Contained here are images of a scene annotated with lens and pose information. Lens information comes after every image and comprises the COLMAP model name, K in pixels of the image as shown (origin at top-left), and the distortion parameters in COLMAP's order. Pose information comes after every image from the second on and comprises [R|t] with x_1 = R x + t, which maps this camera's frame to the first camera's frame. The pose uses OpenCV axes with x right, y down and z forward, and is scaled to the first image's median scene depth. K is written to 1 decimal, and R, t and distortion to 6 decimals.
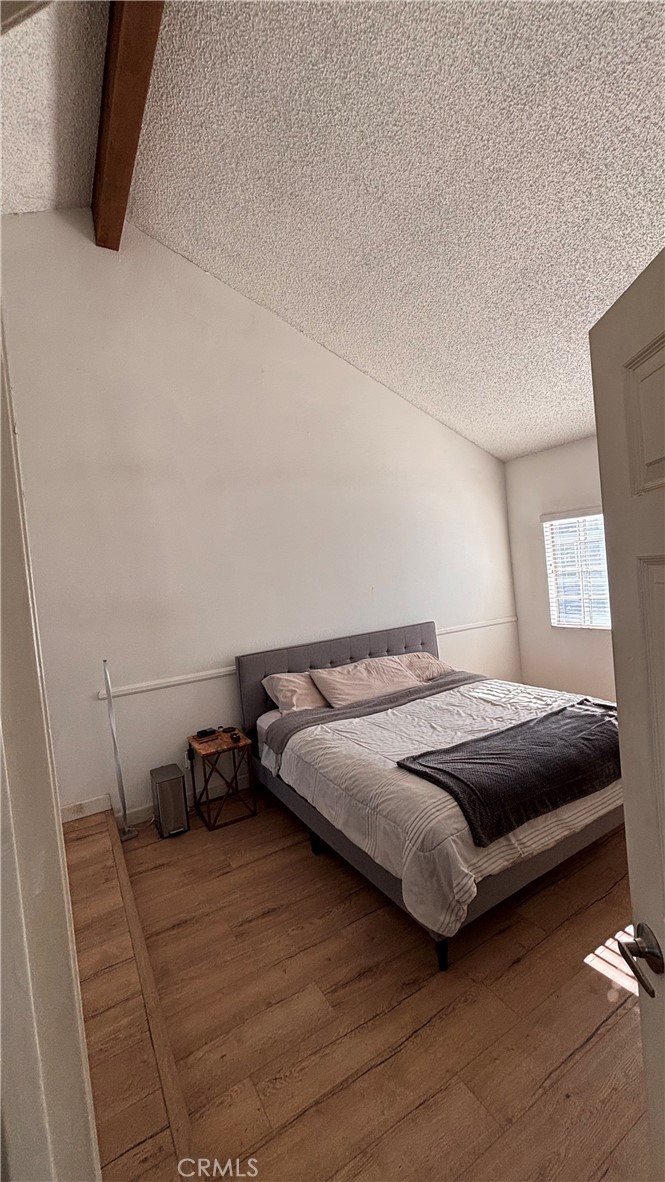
lens RADIAL K [[473.0, 0, 332.6], [0, 473.0, 592.0], [0, 0, 1]] dist [-0.003138, -0.001145]
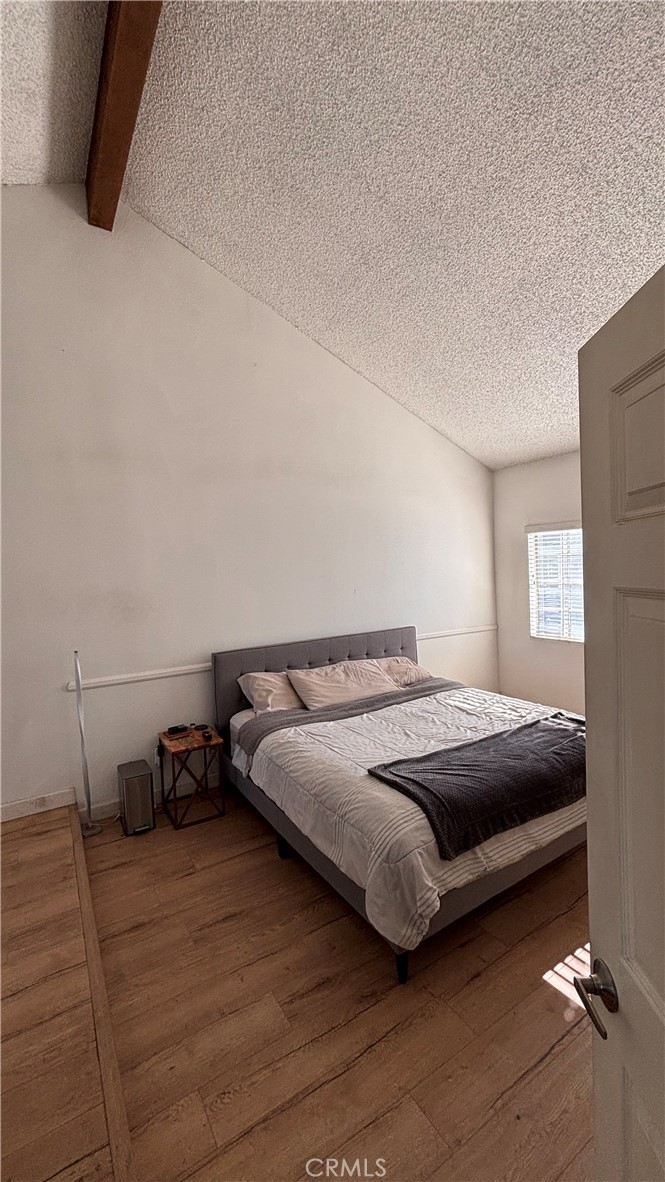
lens RADIAL K [[473.0, 0, 332.7], [0, 473.0, 590.8], [0, 0, 1]] dist [-0.003138, -0.001145]
pose [[0.998178, 0.051713, 0.031087, 0.011885], [-0.051833, 0.998651, 0.003066, -0.012478], [-0.030887, -0.004671, 0.999512, 0.014343]]
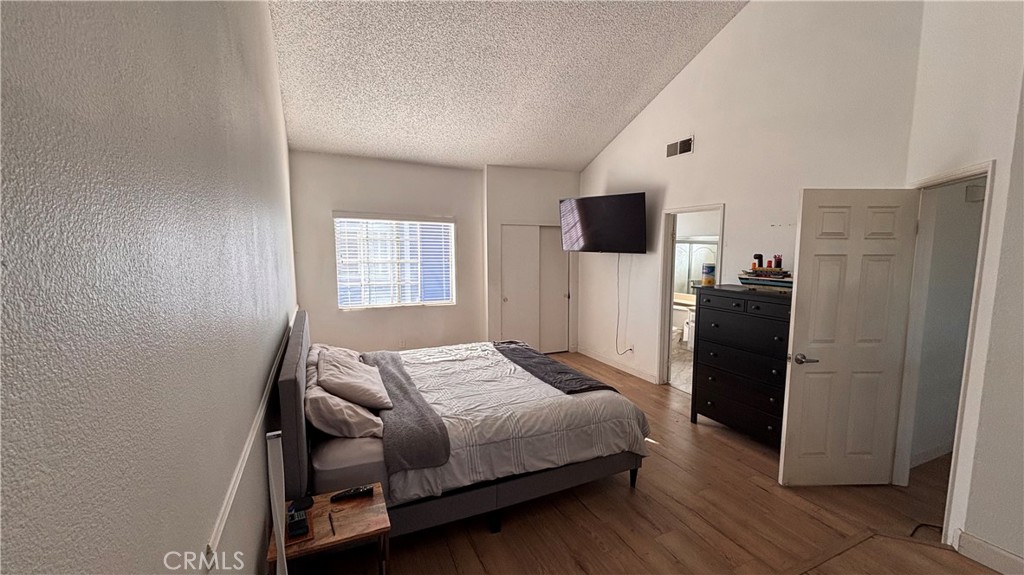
lens RADIAL K [[409.8, 0, 511.7], [0, 409.8, 286.4], [0, 0, 1]] dist [-0.003138, -0.001145]
pose [[0.097529, -0.017257, 0.995083, -0.983767], [0.032865, 0.999360, 0.014110, 0.032885], [-0.994690, 0.031327, 0.098034, 0.978688]]
